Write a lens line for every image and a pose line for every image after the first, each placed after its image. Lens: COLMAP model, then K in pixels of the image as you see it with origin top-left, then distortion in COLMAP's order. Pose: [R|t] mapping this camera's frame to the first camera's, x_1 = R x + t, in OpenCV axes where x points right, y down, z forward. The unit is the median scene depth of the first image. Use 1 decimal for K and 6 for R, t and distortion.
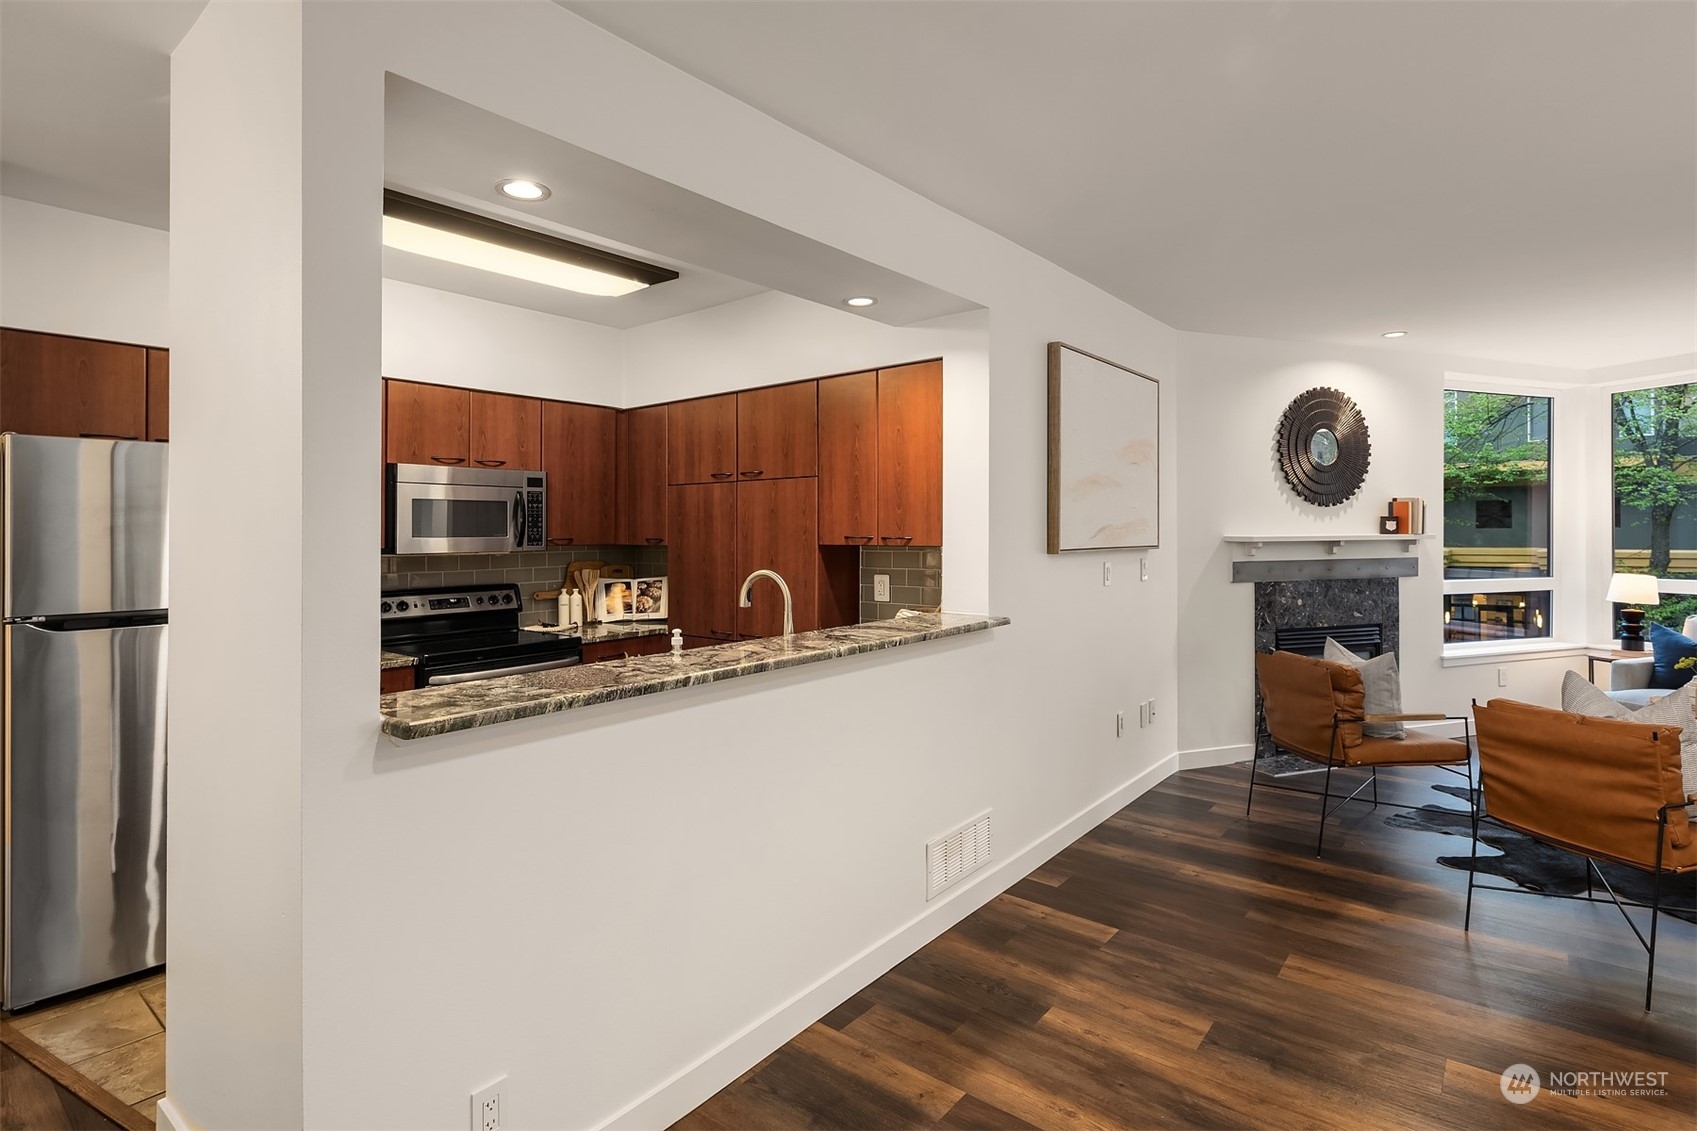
lens RADIAL K [[832.2, 0, 848.7], [0, 832.2, 547.3], [0, 0, 1]] dist [0.000025, 0.000175]
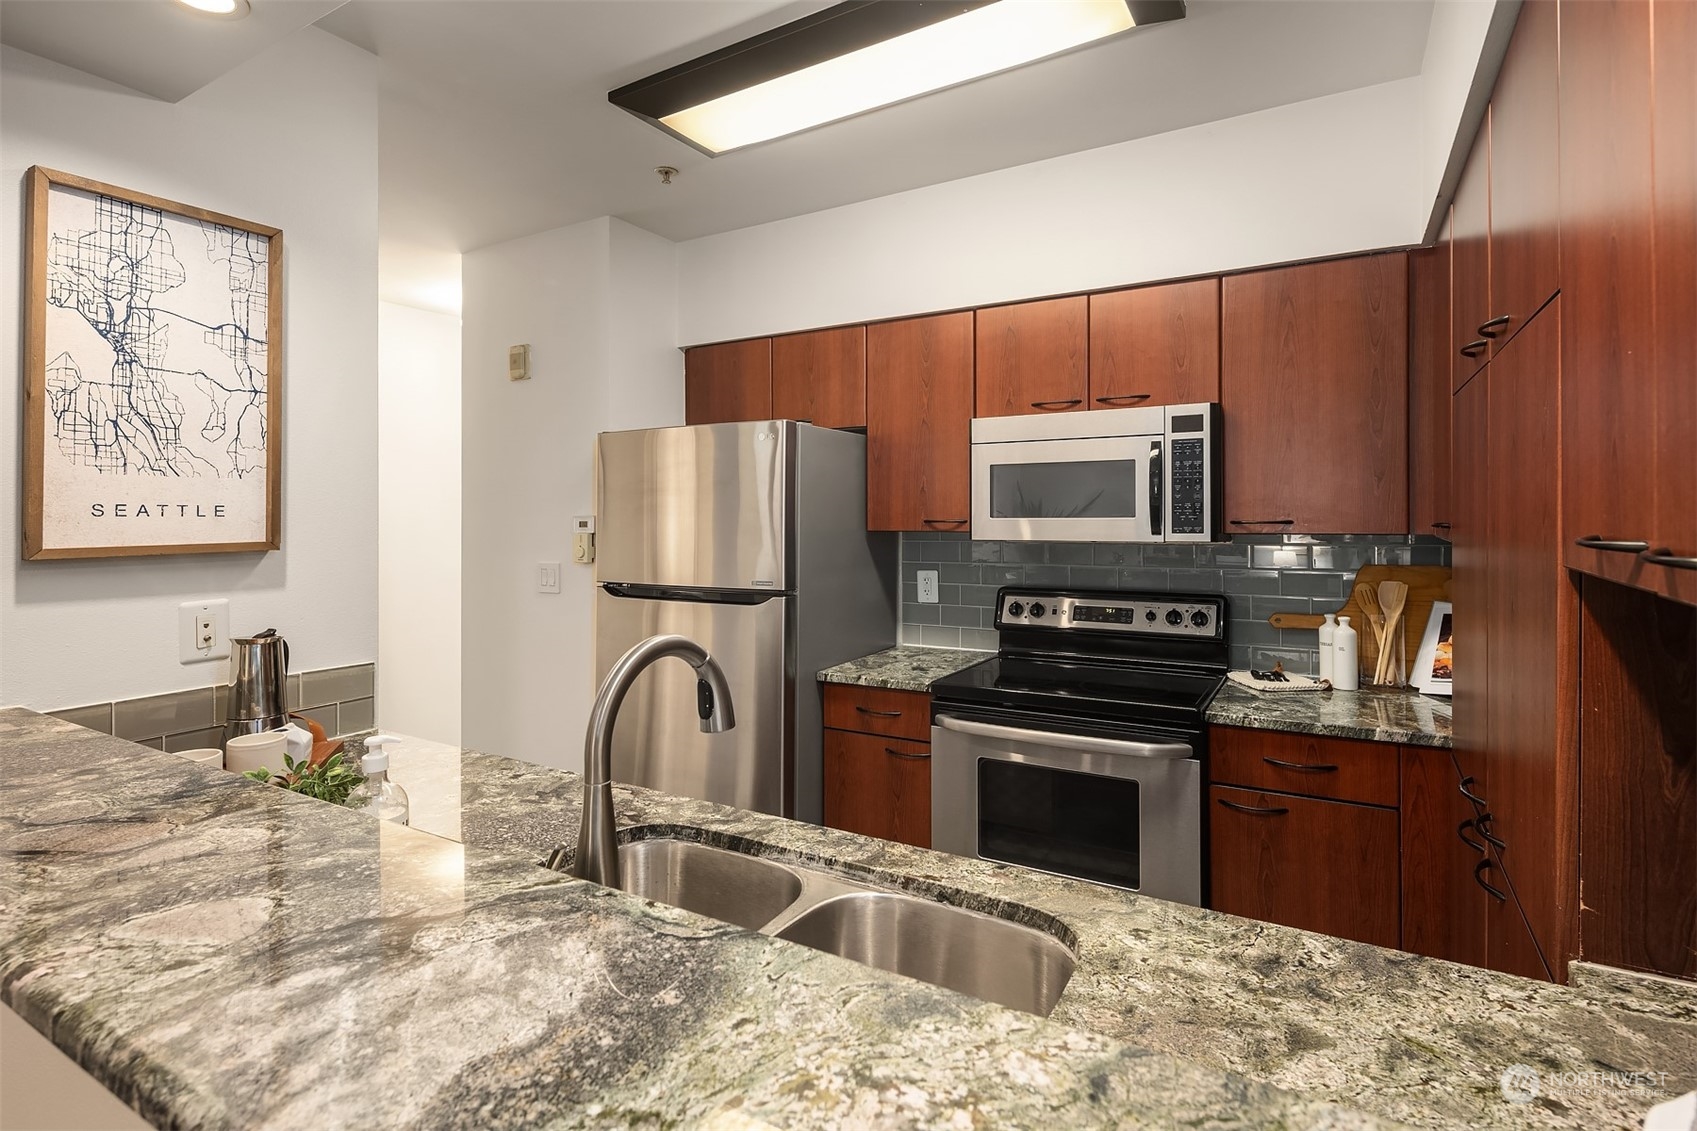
lens RADIAL K [[832.2, 0, 843.8], [0, 832.2, 512.0], [0, 0, 1]] dist [0.000025, 0.000175]
pose [[0.154071, 0.003730, -0.988053, 0.159397], [-0.012213, 0.999924, 0.001871, -0.014974], [0.987984, 0.011778, 0.154105, 0.686268]]
